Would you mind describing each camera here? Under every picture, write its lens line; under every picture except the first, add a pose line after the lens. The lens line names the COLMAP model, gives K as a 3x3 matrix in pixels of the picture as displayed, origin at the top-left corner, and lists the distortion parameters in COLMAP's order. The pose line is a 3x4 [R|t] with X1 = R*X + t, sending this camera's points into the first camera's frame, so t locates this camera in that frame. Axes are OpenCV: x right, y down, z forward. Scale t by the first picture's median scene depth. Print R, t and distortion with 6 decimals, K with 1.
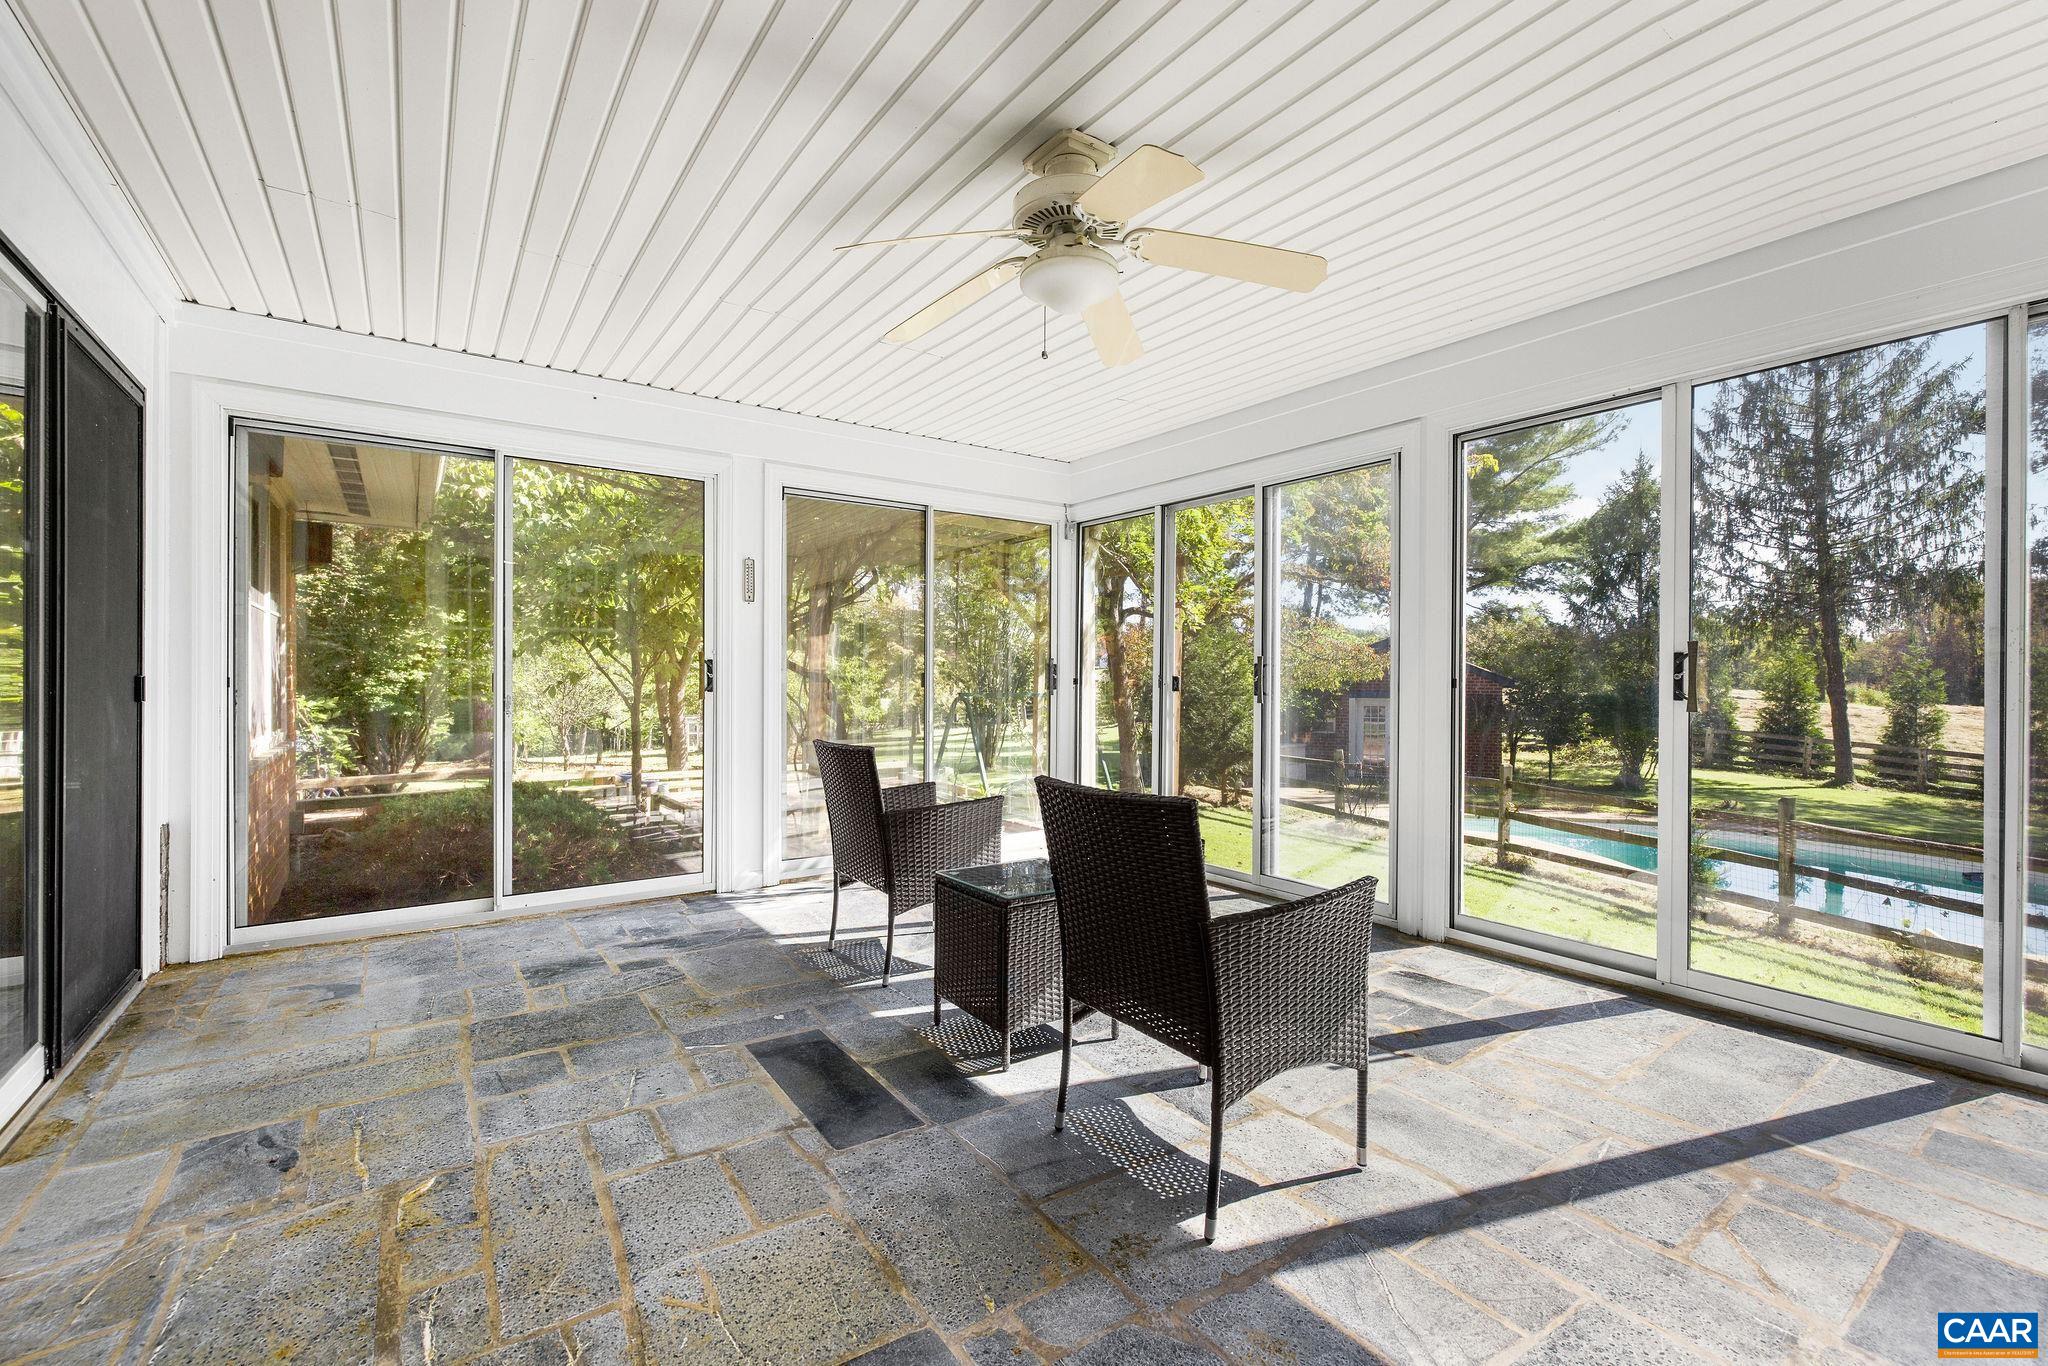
lens RADIAL K [[855.2, 0, 1021.9], [0, 855.2, 678.4], [0, 0, 1]] dist [0.001009, -0.000054]
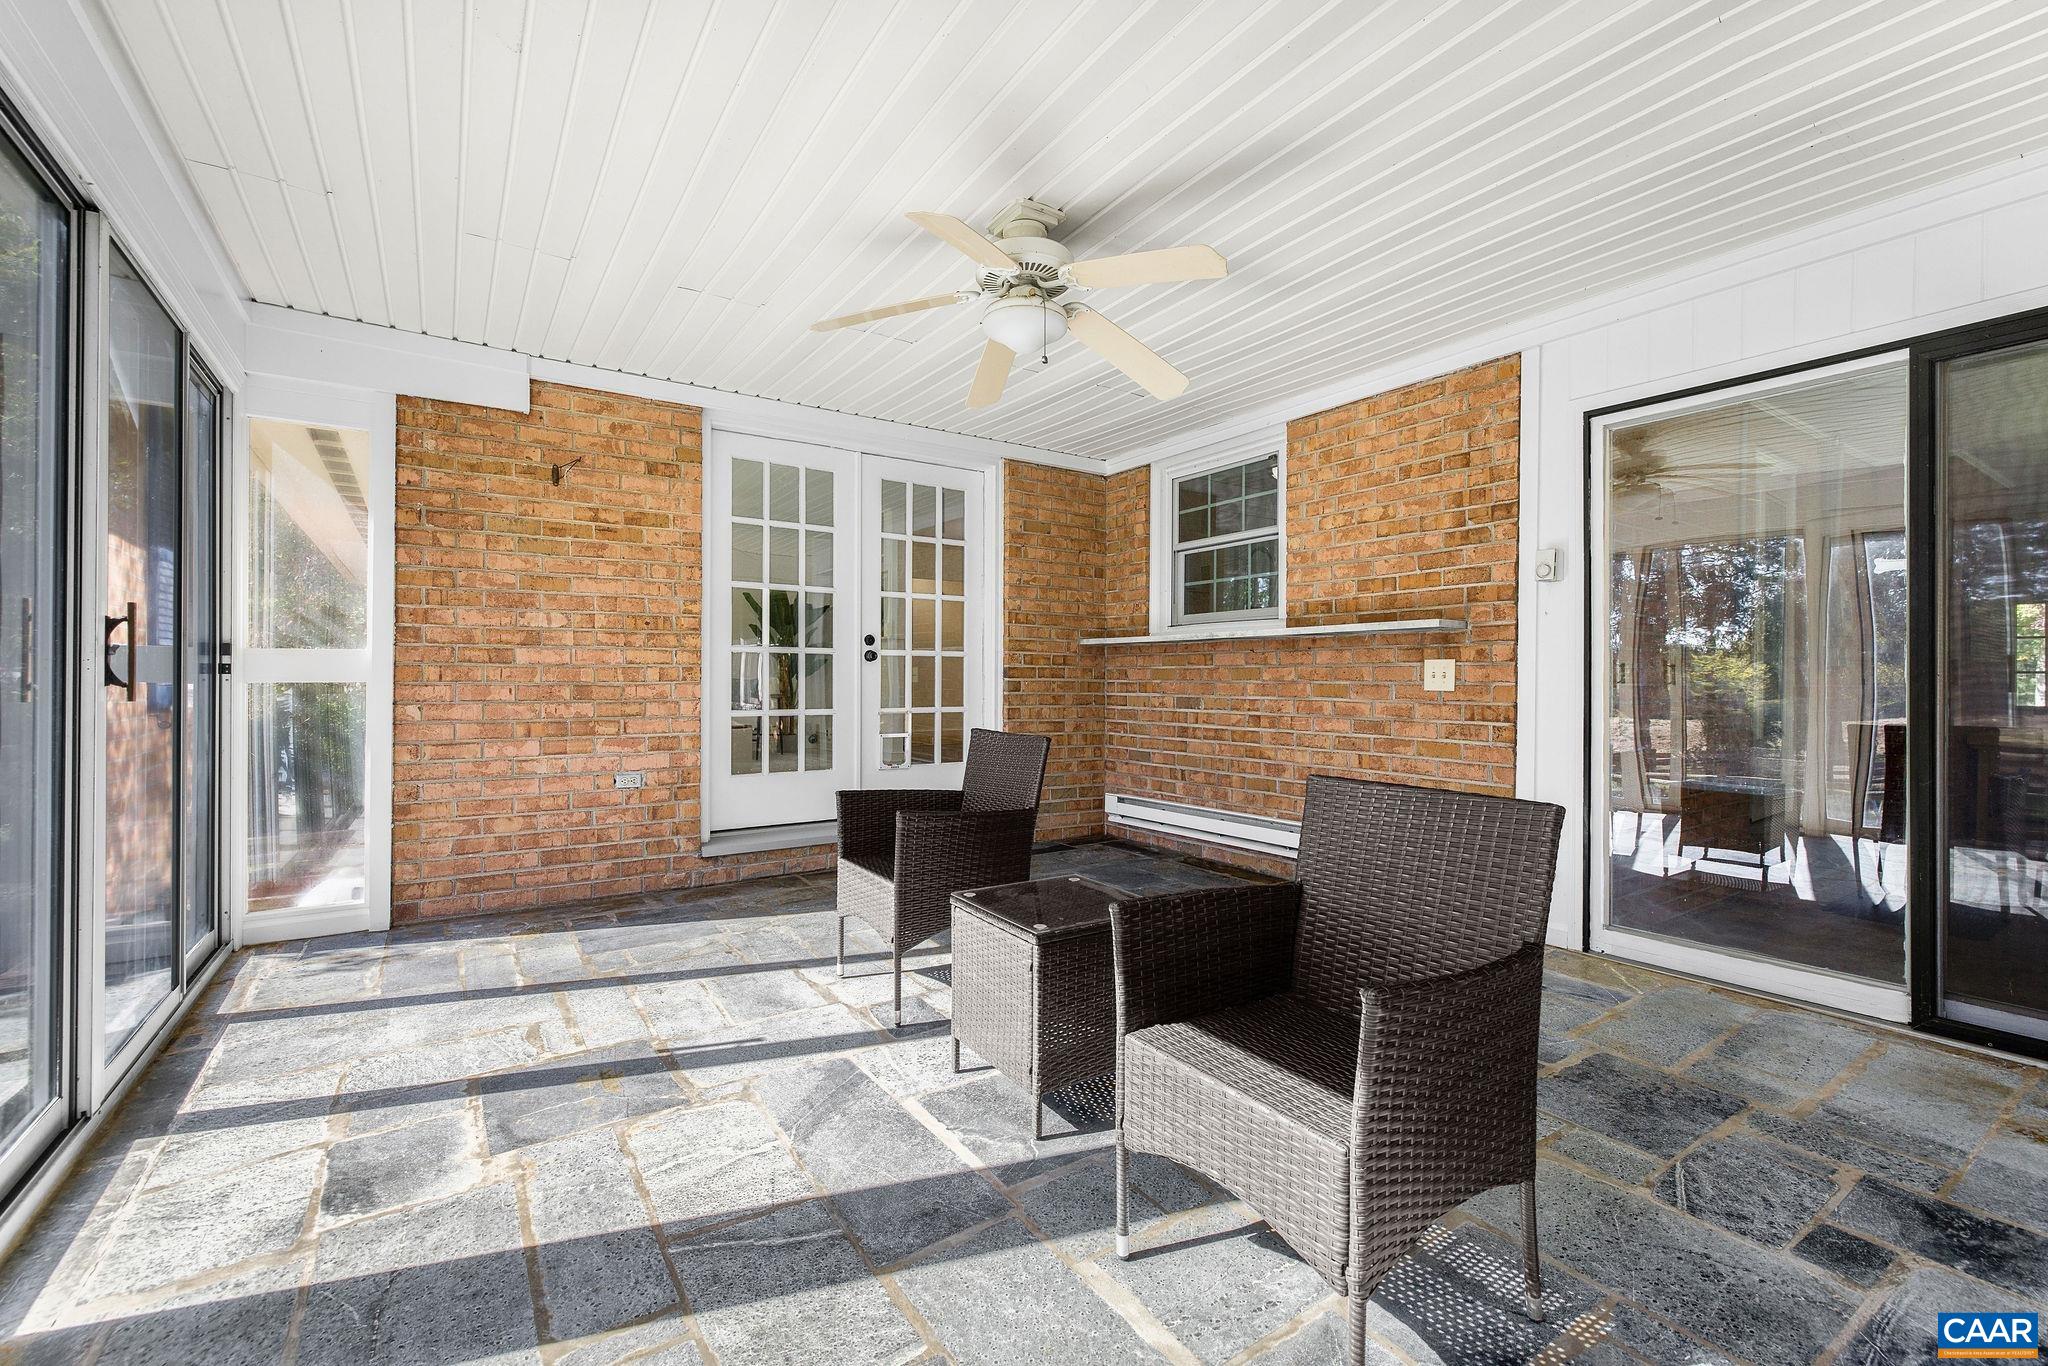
lens RADIAL K [[855.2, 0, 1021.9], [0, 855.2, 678.4], [0, 0, 1]] dist [0.001009, -0.000054]
pose [[-0.999620, -0.011205, 0.025192, 0.023323], [-0.011254, 0.999935, -0.001821, 0.016065], [-0.025170, -0.002104, -0.999681, 1.943928]]
